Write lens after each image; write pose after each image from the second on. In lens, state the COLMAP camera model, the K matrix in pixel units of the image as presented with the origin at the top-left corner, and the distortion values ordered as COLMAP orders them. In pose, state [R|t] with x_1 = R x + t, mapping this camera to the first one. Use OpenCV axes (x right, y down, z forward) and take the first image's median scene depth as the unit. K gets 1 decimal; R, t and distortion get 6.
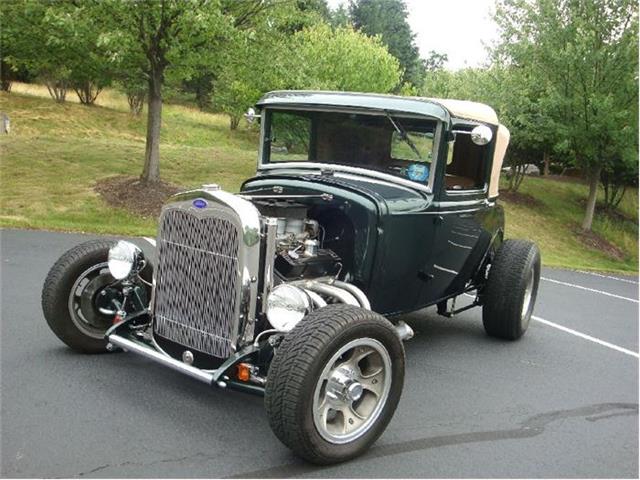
lens RADIAL K [[576.4, 0, 320.0], [0, 576.4, 240.0], [0, 0, 1]] dist [-0.172019, 0.169170]
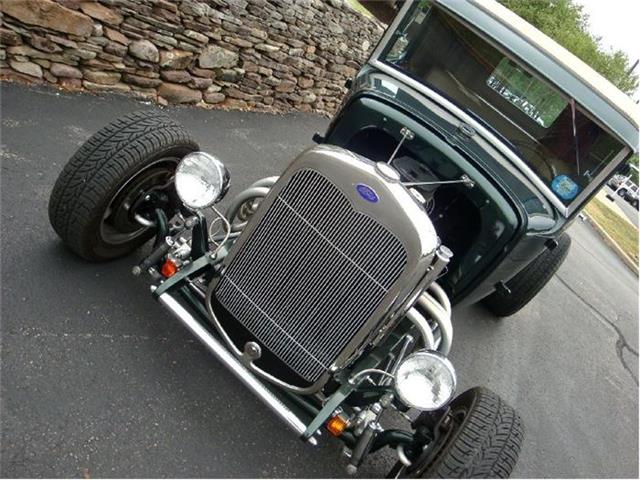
lens RADIAL K [[576.4, 0, 320.0], [0, 576.4, 240.0], [0, 0, 1]] dist [-0.172019, 0.169170]
pose [[0.901539, 0.353302, 0.249811, -0.326968], [-0.421371, 0.848082, 0.321254, -0.168821], [-0.098360, -0.394885, 0.913450, 0.284285]]
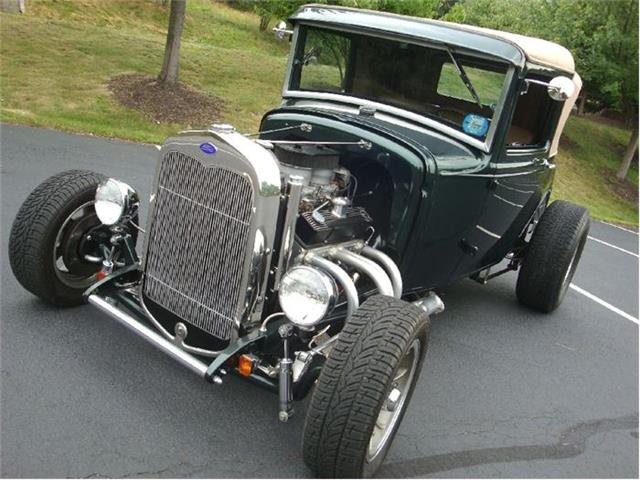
lens RADIAL K [[576.4, 0, 320.0], [0, 576.4, 240.0], [0, 0, 1]] dist [-0.172019, 0.169170]
pose [[0.994438, 0.103916, -0.017189, -0.023154], [-0.099986, 0.982660, 0.156146, -0.061960], [0.033117, -0.153559, 0.987584, 0.163613]]
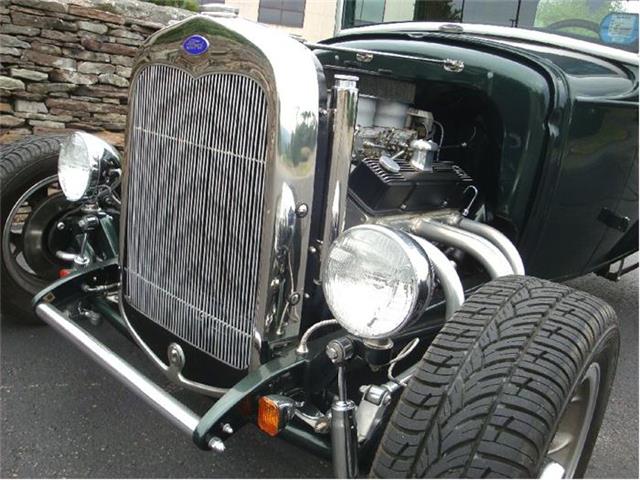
lens RADIAL K [[576.4, 0, 320.0], [0, 576.4, 240.0], [0, 0, 1]] dist [-0.172019, 0.169170]
pose [[0.987828, 0.051690, -0.146708, -0.025671], [-0.033633, 0.991838, 0.122992, 0.027767], [0.151868, -0.116561, 0.981504, 0.429765]]
